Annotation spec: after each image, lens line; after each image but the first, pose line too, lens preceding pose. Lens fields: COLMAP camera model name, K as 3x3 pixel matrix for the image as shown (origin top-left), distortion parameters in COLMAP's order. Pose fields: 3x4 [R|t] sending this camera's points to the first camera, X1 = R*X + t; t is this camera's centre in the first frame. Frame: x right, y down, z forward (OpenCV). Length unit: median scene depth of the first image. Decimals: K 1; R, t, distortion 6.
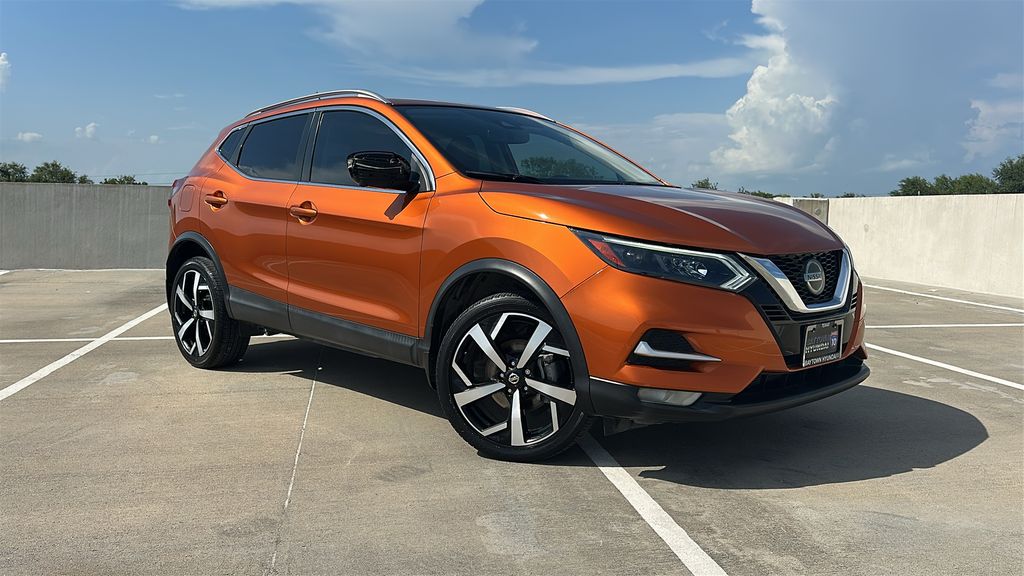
lens RADIAL K [[868.6, 0, 514.3], [0, 868.6, 322.1], [0, 0, 1]] dist [0.093015, -0.111526]
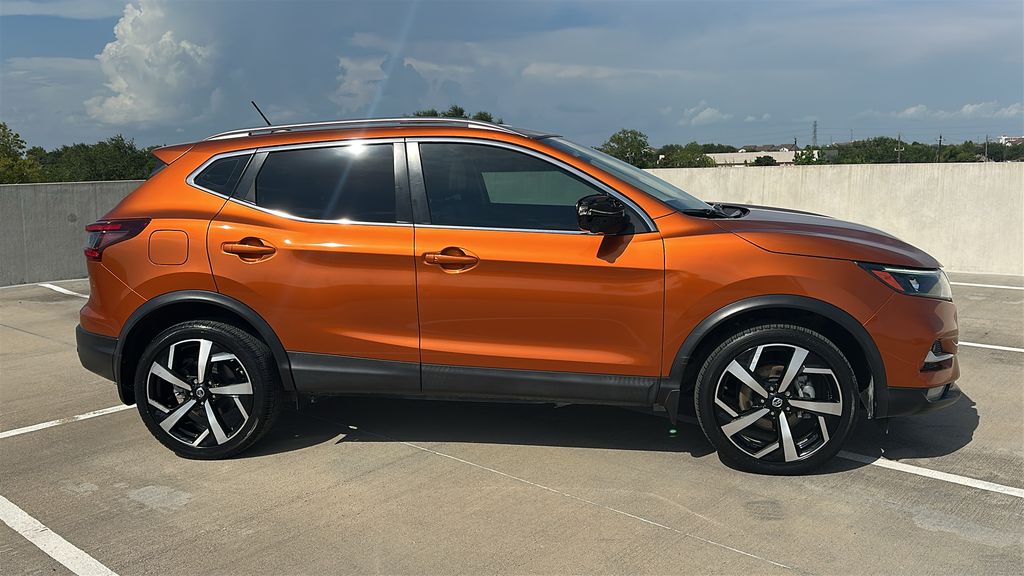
lens RADIAL K [[925.6, 0, 385.7], [0, 925.6, 285.7], [0, 0, 1]] dist [0.008540, -0.000492]
pose [[0.791770, -0.125451, 0.597798, -0.937273], [0.113357, 0.991860, 0.058007, -0.175796], [-0.600209, 0.021837, 0.799545, 0.310231]]
